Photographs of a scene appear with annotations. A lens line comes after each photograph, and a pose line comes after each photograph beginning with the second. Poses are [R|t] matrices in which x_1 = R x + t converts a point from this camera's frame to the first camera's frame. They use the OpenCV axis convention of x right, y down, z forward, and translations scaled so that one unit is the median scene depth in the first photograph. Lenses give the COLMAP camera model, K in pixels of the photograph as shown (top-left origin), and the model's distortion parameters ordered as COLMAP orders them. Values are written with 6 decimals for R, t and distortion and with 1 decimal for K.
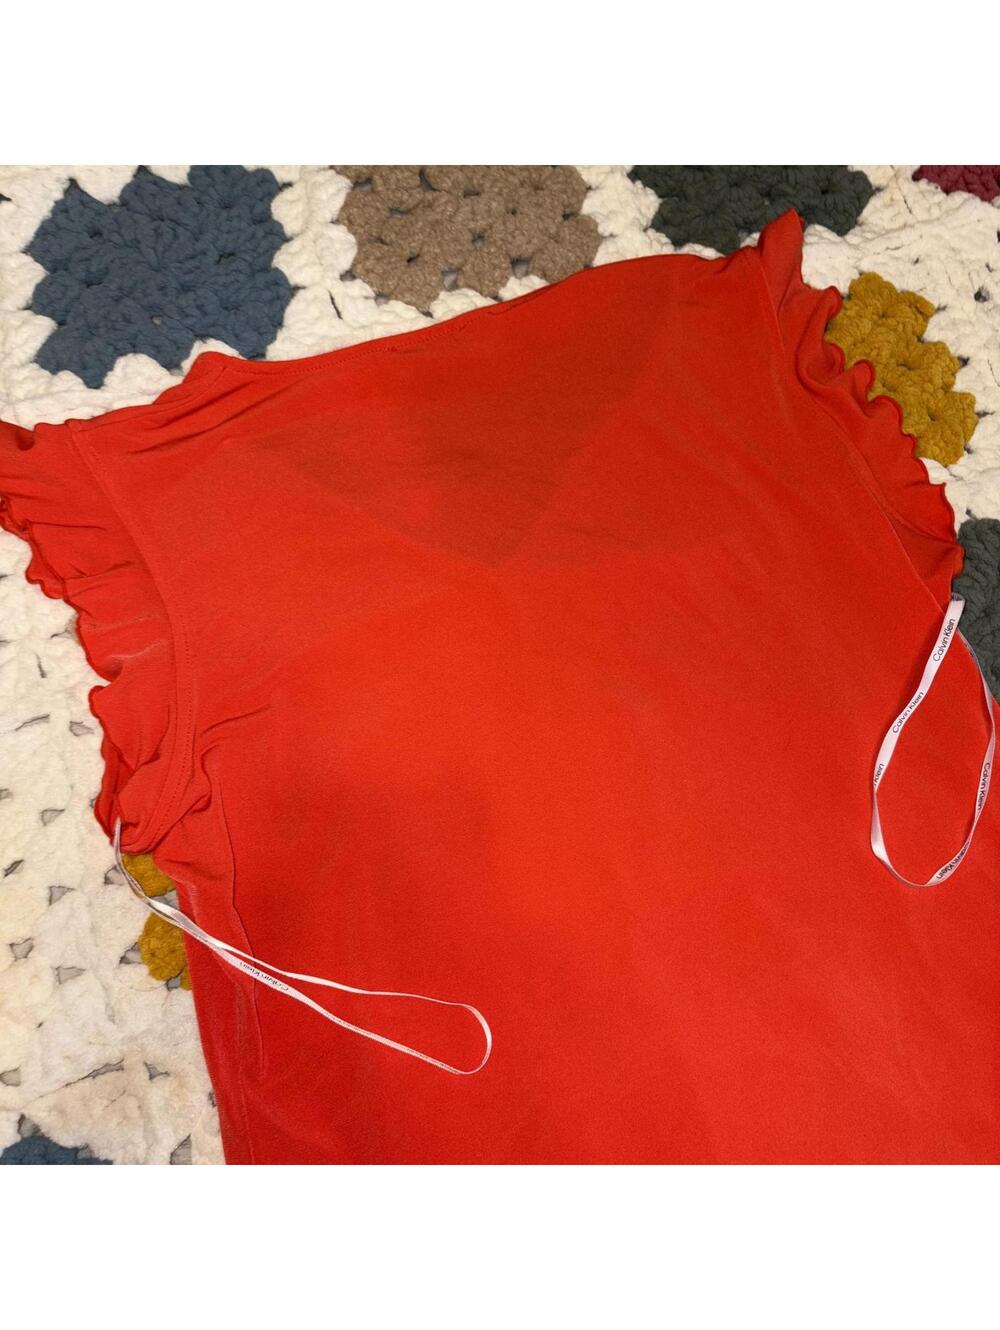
lens RADIAL K [[1194.6, 0, 500.0], [0, 1194.6, 665.0], [0, 0, 1]] dist [-0.003520, -0.003650]
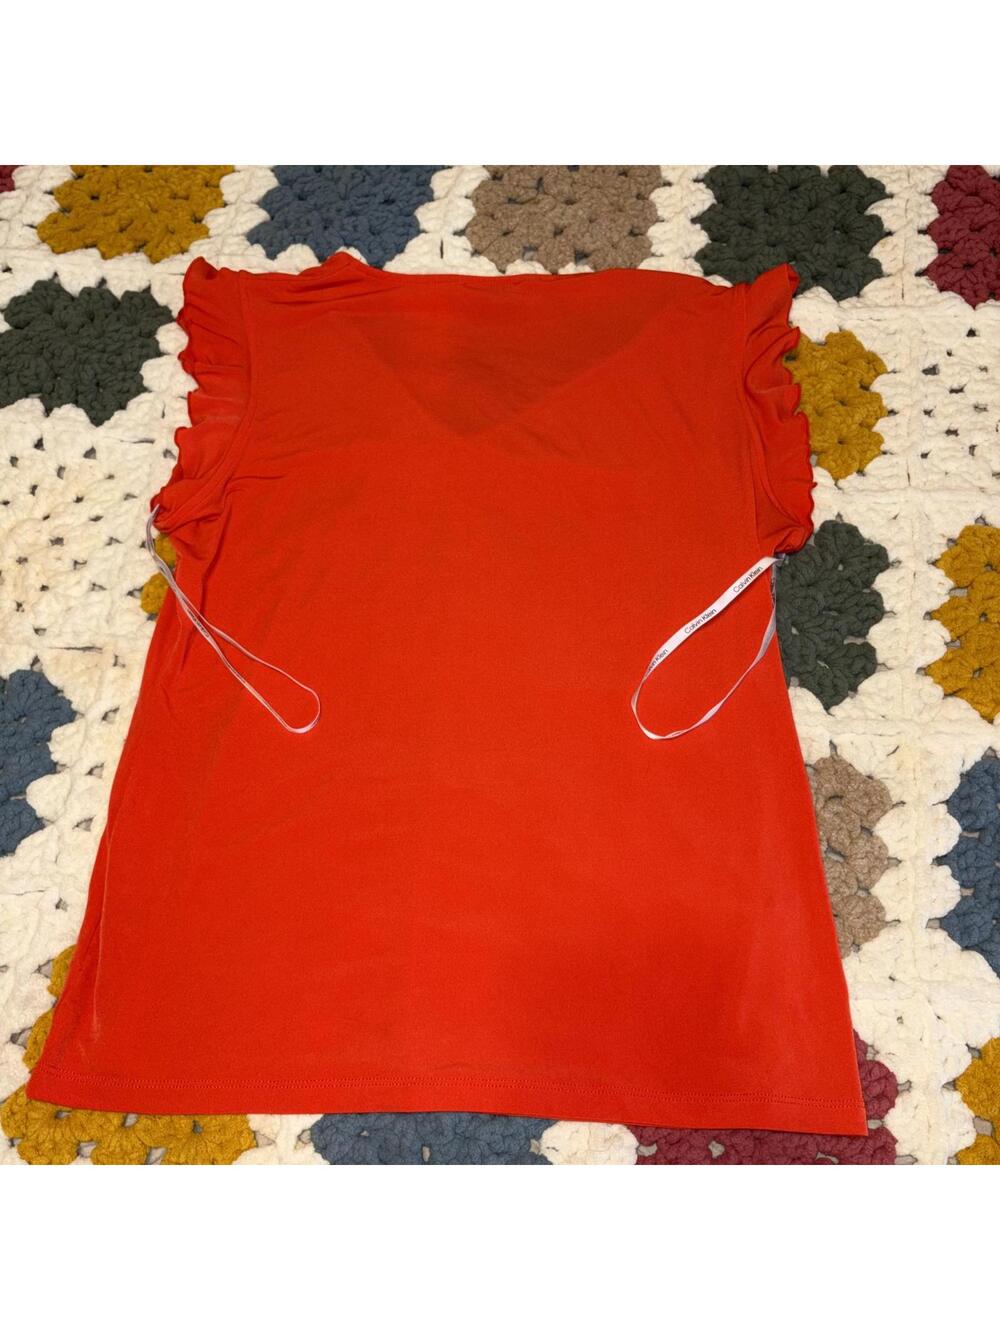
lens RADIAL K [[1194.6, 0, 500.0], [0, 1194.6, 665.0], [0, 0, 1]] dist [-0.003520, -0.003650]
pose [[0.904961, 0.322169, -0.277943, 0.477196], [-0.345393, 0.937702, -0.037667, 0.192605], [0.248492, 0.130087, 0.959859, -0.281749]]
